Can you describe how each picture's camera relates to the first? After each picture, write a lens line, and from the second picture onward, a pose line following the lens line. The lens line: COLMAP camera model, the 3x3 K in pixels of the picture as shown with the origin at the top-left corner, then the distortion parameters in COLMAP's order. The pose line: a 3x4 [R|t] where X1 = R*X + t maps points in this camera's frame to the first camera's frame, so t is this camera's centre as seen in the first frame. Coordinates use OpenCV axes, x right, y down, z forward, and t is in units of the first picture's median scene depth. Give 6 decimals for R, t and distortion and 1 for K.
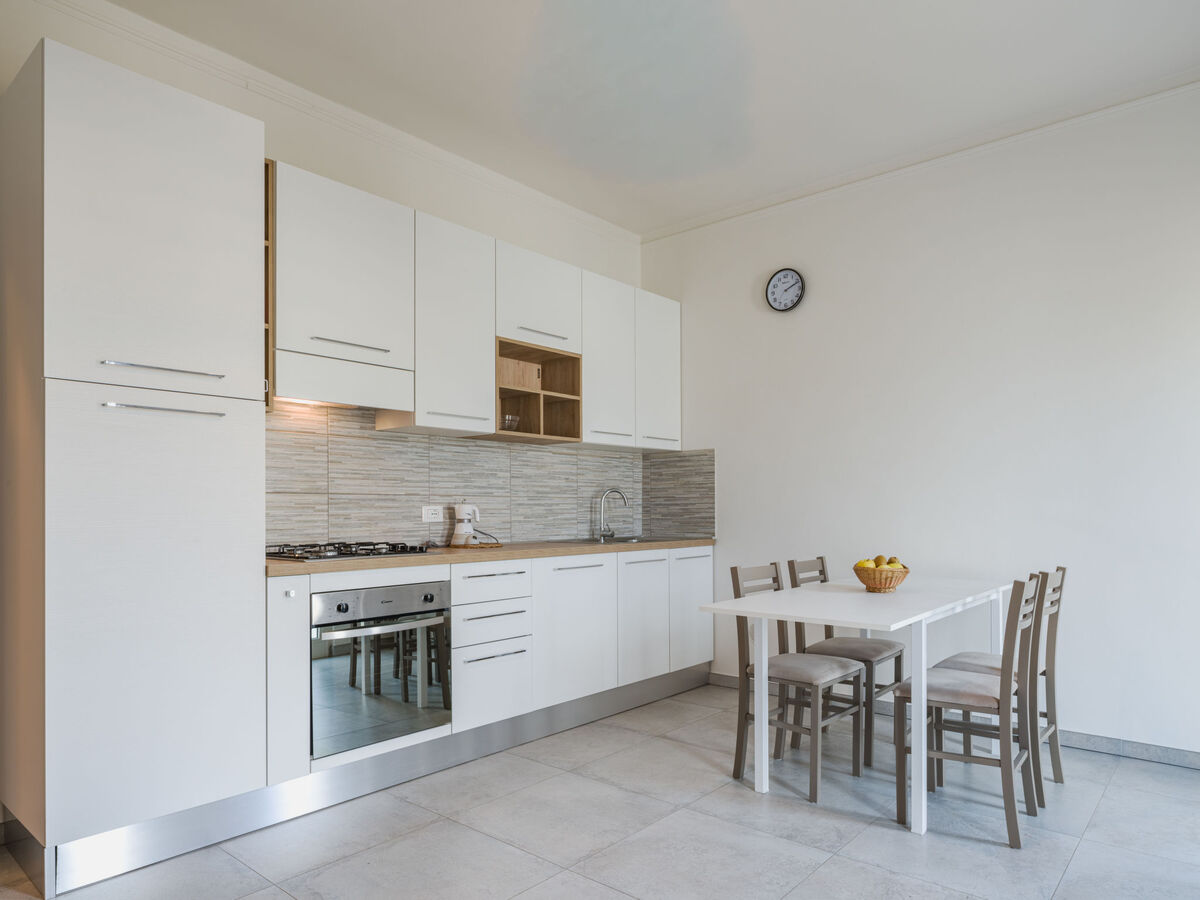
lens RADIAL K [[720.8, 0, 630.5], [0, 720.8, 503.4], [0, 0, 1]] dist [-0.007623, -0.002034]
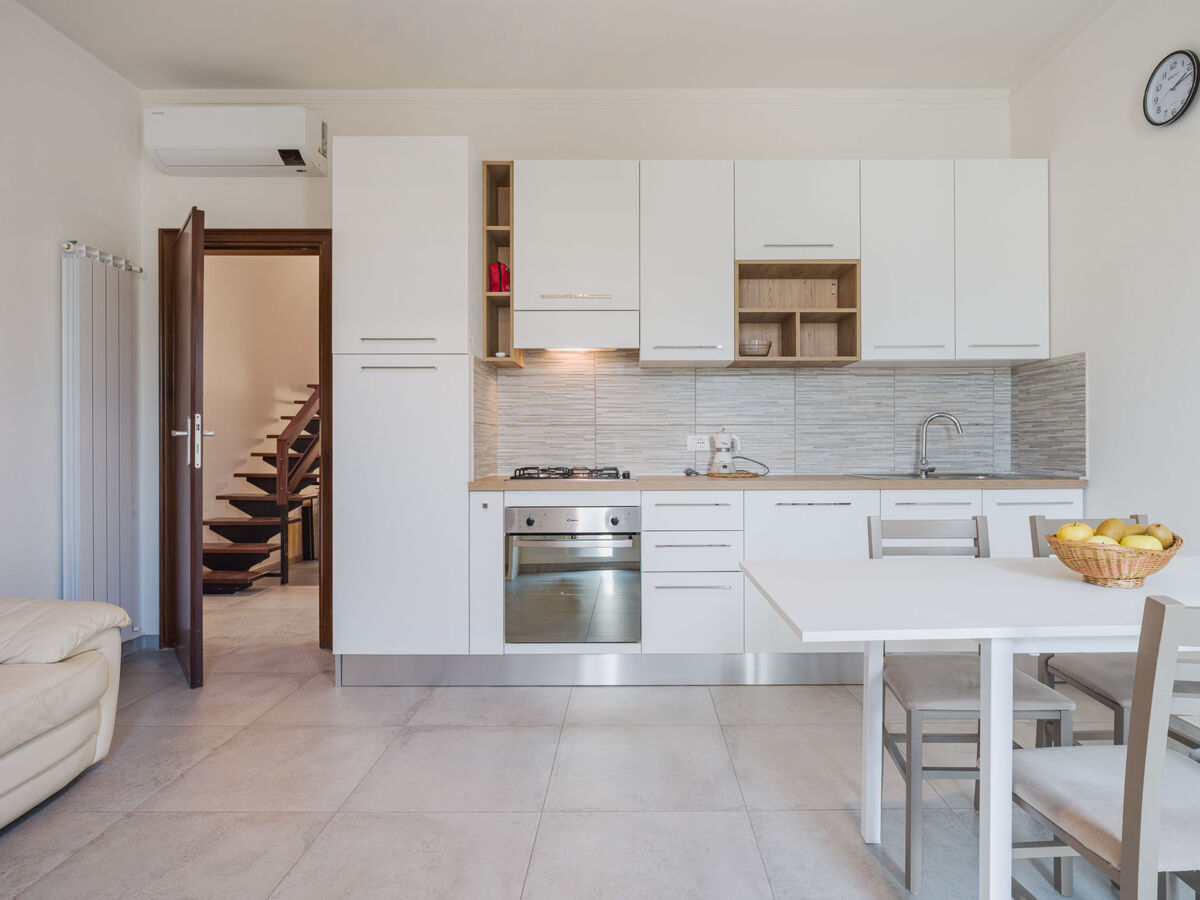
lens RADIAL K [[646.3, 0, 607.6], [0, 646.3, 441.4], [0, 0, 1]] dist [-0.005451, -0.000768]
pose [[0.658681, 0.000226, -0.752422, 0.315864], [0.007360, 0.999950, 0.006744, 0.004630], [0.752386, -0.009980, 0.658647, 0.259335]]
